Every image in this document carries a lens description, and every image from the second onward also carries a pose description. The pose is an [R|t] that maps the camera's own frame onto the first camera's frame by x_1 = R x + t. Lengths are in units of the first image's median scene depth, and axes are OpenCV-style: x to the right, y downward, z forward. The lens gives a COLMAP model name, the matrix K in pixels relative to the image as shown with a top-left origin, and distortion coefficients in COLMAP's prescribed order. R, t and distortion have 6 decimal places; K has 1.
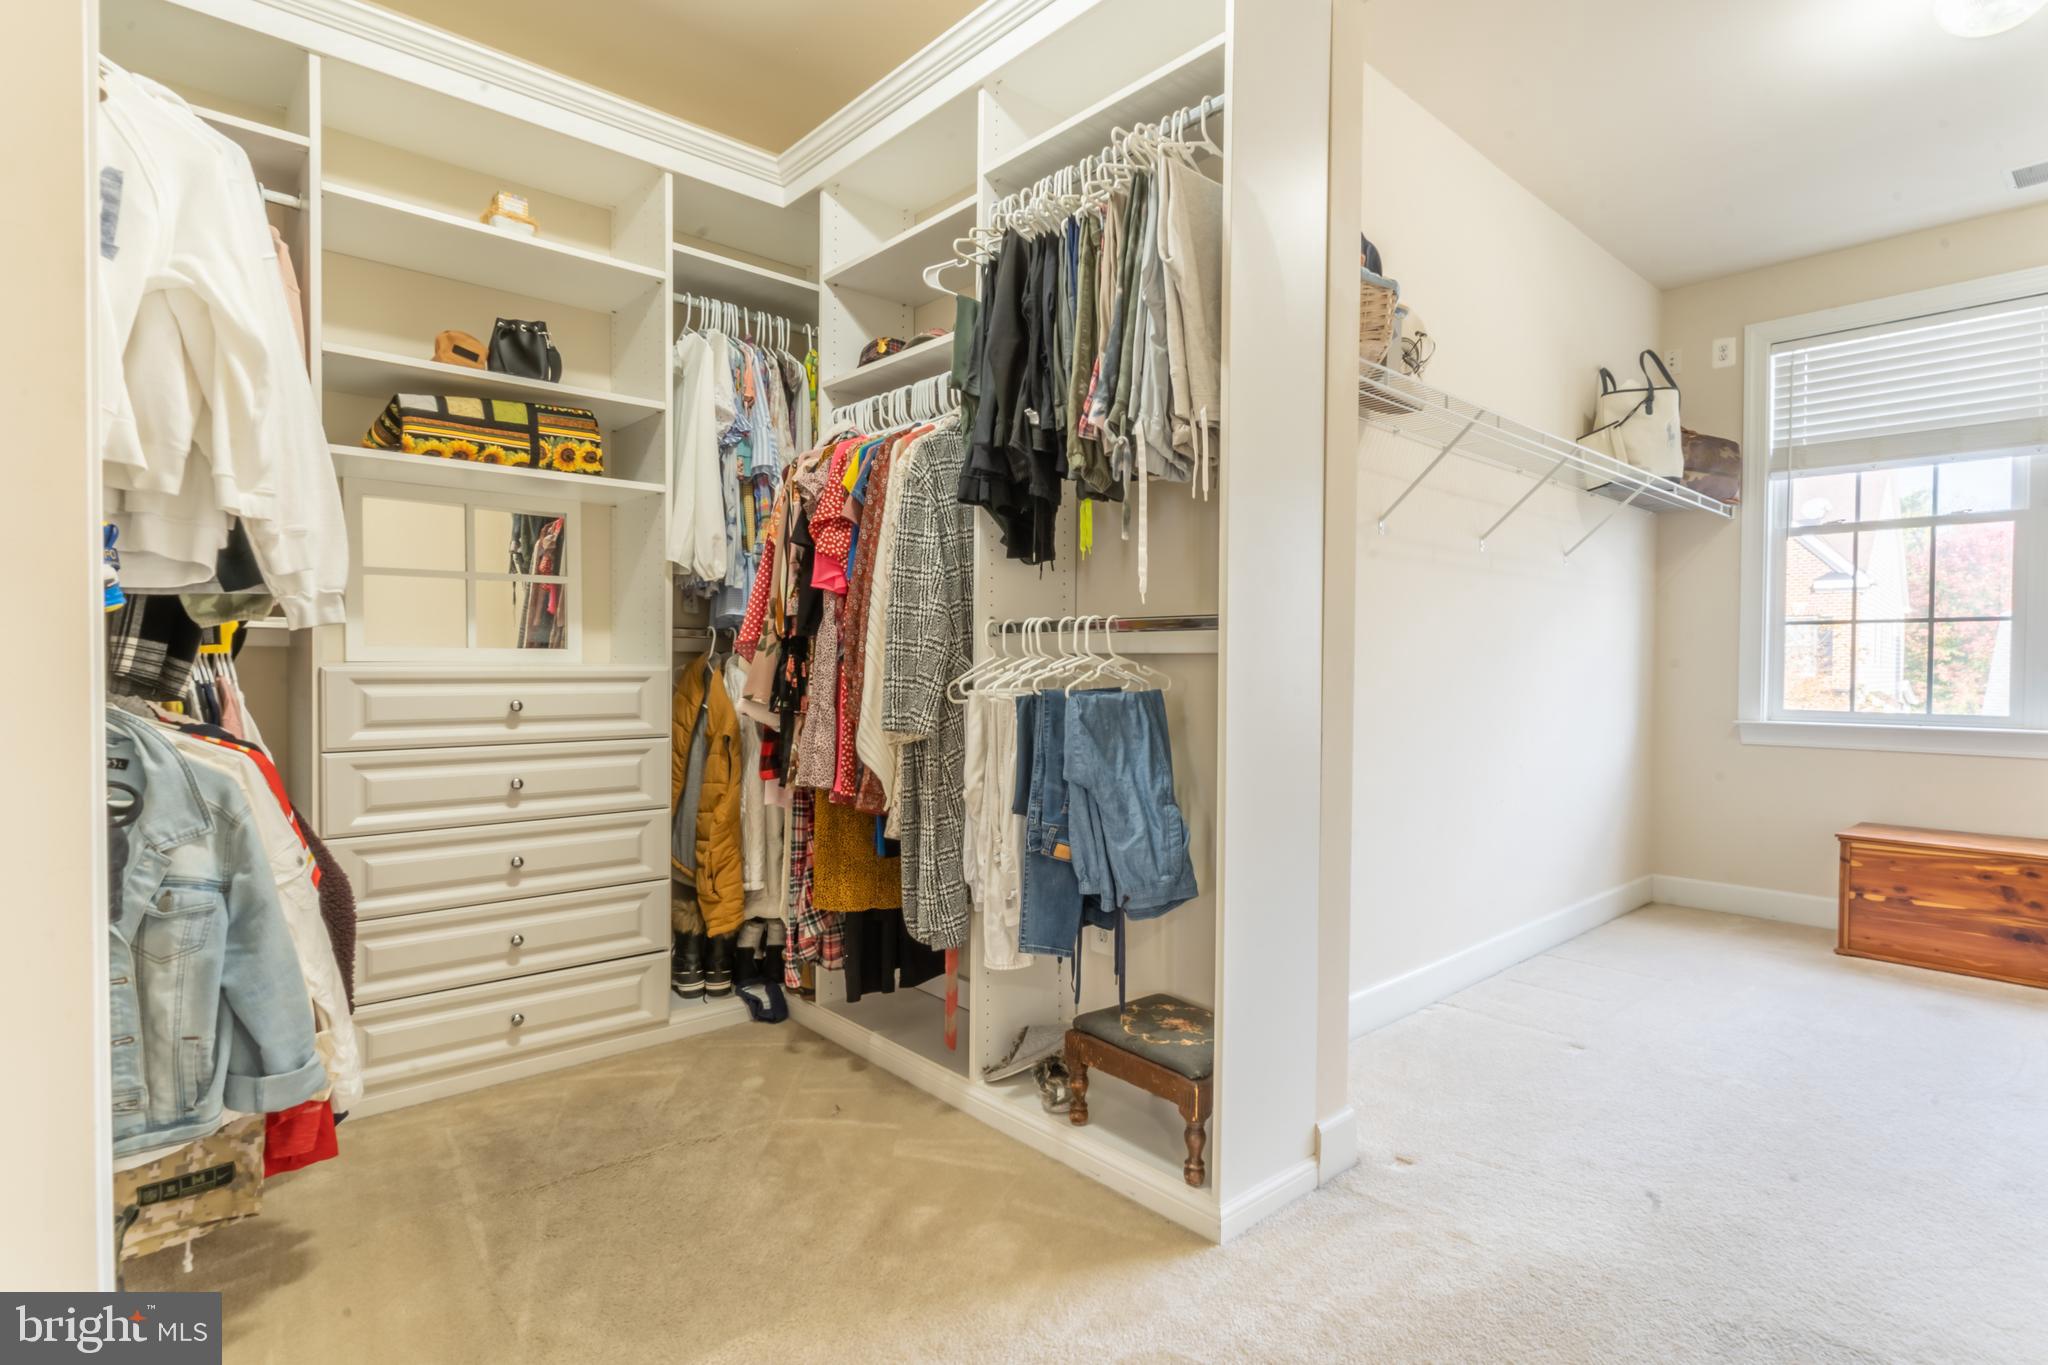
lens RADIAL K [[1004.8, 0, 1024.0], [0, 1004.8, 682.5], [0, 0, 1]] dist [0.021236, -0.000504]
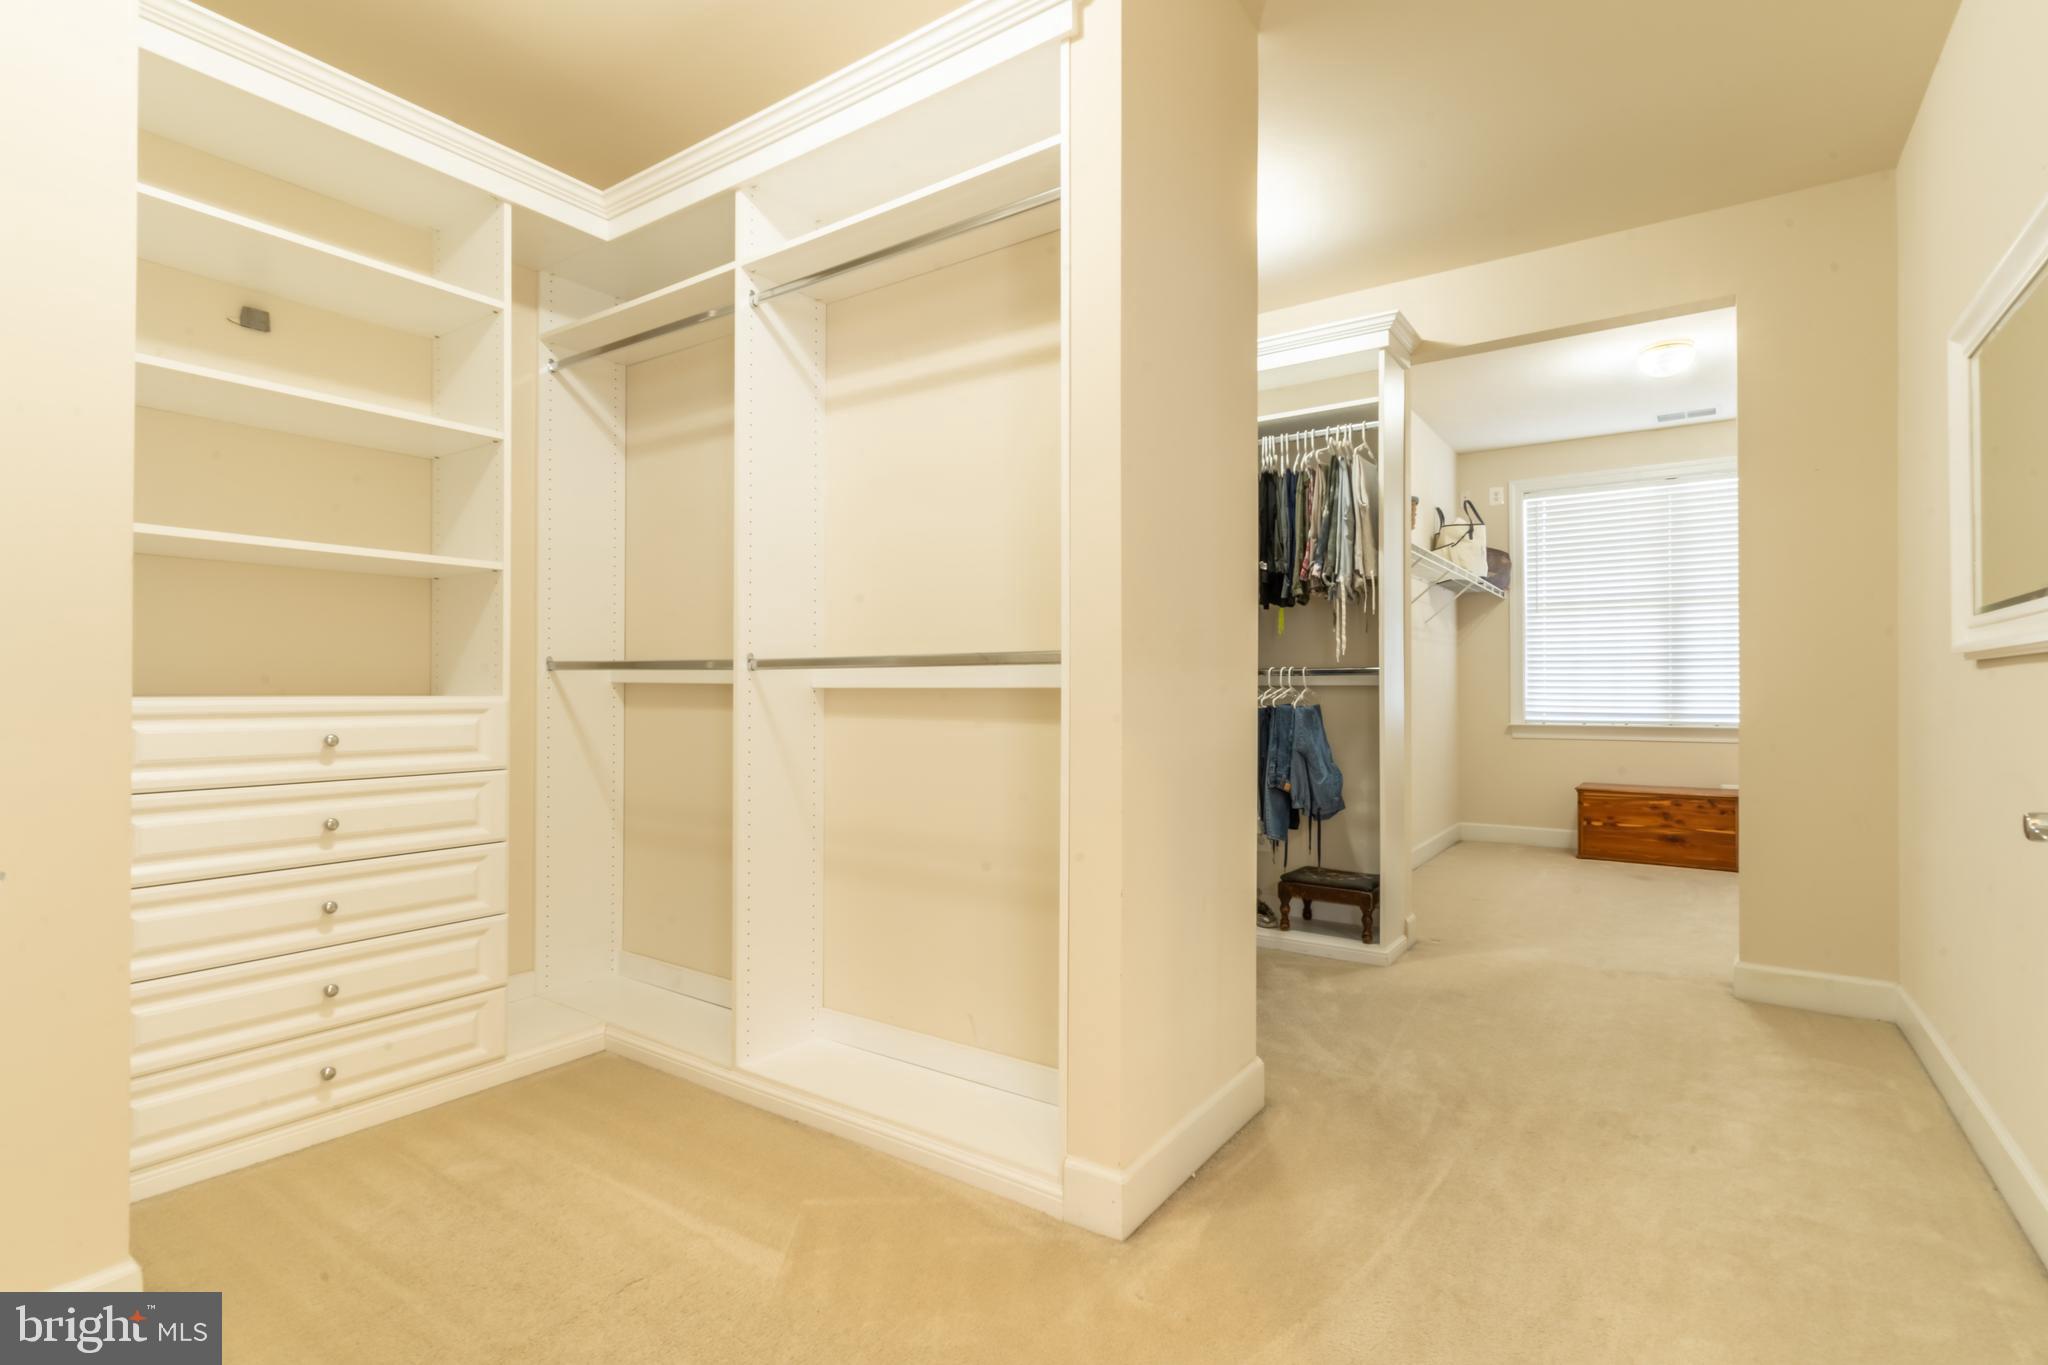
lens RADIAL K [[963.0, 0, 1024.0], [0, 963.0, 682.5], [0, 0, 1]] dist [0.086882, -0.000223]
pose [[0.971184, -0.003661, 0.238303, -0.491628], [0.009839, 0.999645, -0.024741, 0.003299], [-0.238128, 0.026373, 0.970876, -0.393547]]
